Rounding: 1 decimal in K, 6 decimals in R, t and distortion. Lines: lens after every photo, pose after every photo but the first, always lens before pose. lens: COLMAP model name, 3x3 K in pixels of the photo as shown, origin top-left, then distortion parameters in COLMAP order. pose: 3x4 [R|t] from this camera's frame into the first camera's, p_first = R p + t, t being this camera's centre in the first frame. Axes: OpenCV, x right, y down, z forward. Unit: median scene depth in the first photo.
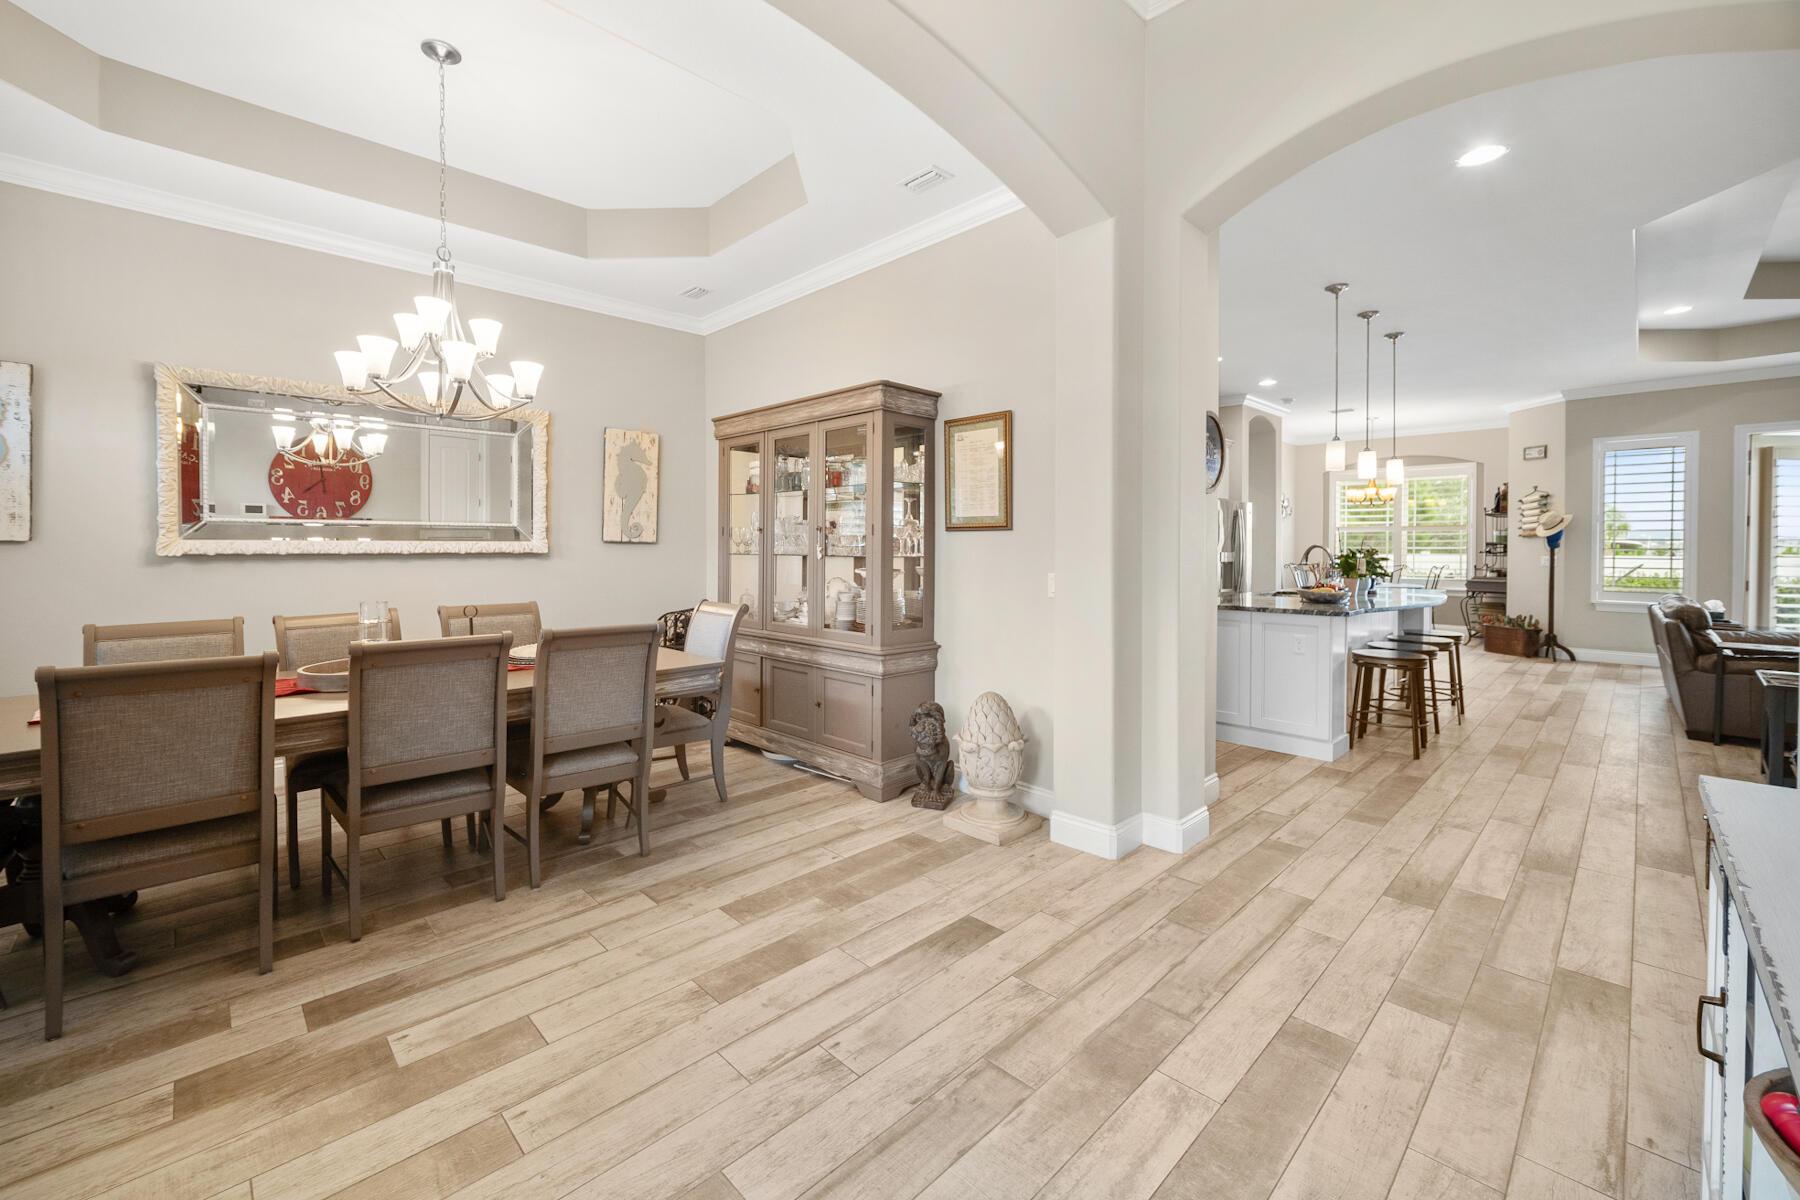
lens RADIAL K [[745.5, 0, 872.0], [0, 745.5, 550.0], [0, 0, 1]] dist [-0.002470, -0.000393]
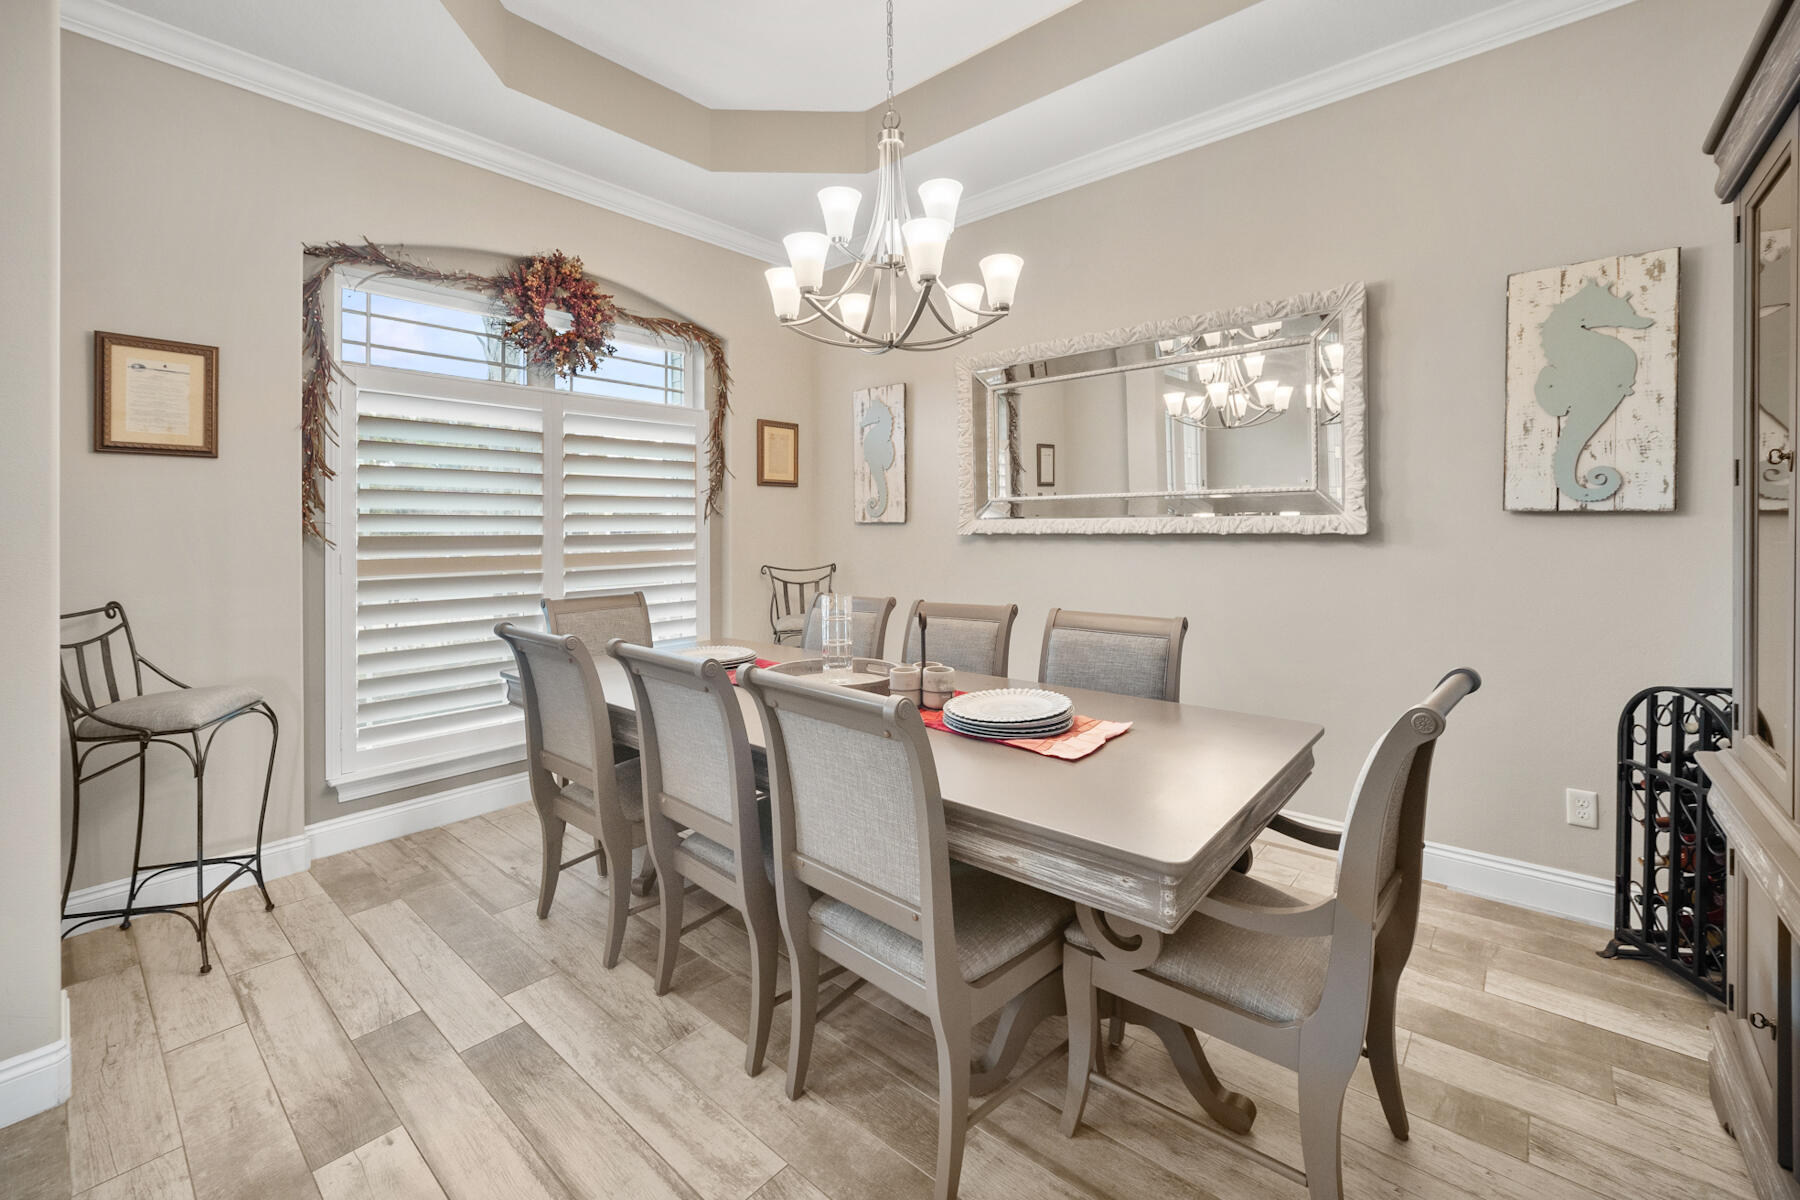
lens RADIAL K [[745.5, 0, 862.8], [0, 745.5, 524.4], [0, 0, 1]] dist [-0.002470, -0.000393]
pose [[0.084471, -0.003516, -0.996420, 0.164347], [0.002492, 0.999991, -0.003317, -0.006323], [0.996423, -0.002203, 0.084479, 1.082859]]
